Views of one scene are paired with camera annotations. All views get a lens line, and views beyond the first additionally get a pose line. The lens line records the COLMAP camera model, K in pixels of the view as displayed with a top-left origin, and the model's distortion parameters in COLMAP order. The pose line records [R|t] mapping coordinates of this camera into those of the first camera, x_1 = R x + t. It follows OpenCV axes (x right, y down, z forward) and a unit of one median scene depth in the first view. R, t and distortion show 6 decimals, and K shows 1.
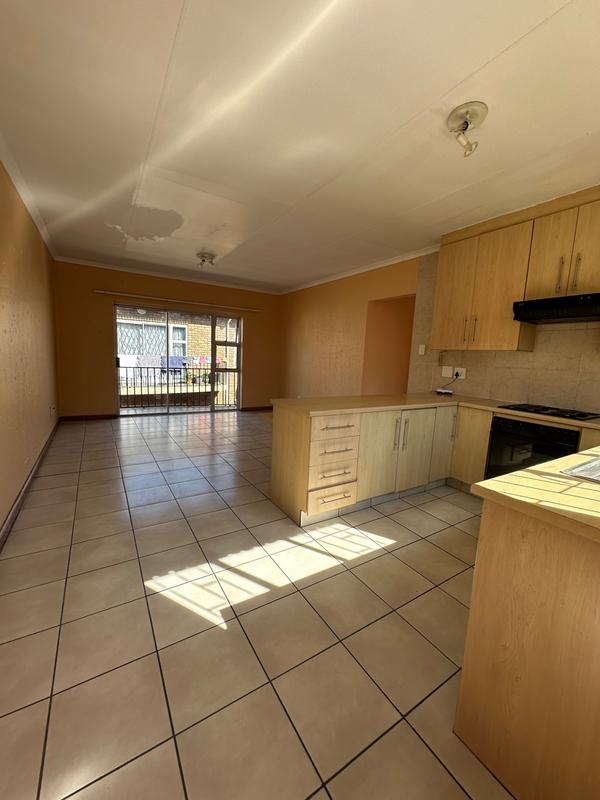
lens RADIAL K [[318.4, 0, 296.6], [0, 318.4, 399.9], [0, 0, 1]] dist [0.000139, -0.000026]
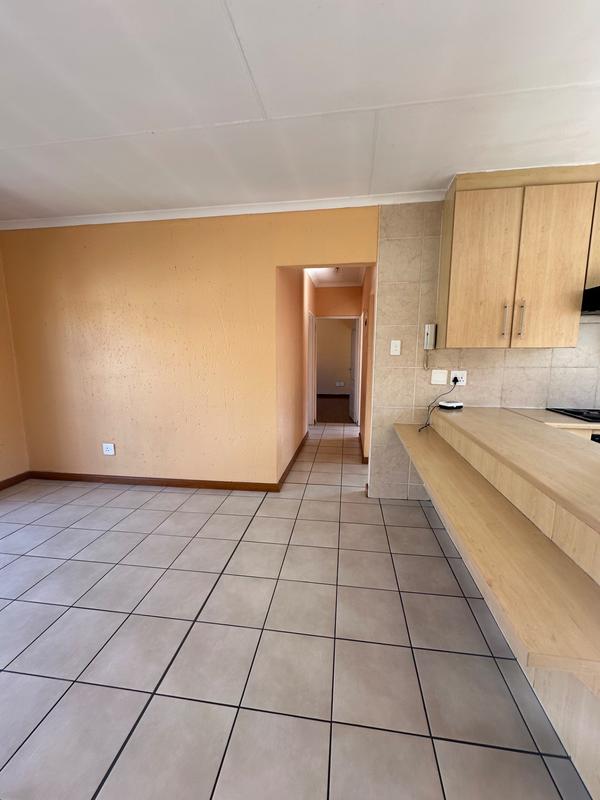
lens RADIAL K [[349.9, 0, 288.6], [0, 349.9, 413.2], [0, 0, 1]] dist [0.002237, 0.000095]
pose [[0.666968, -0.174469, 0.724372, -0.412180], [0.134778, 0.984411, 0.113003, -0.165806], [-0.732795, 0.022260, 0.680085, 0.810921]]
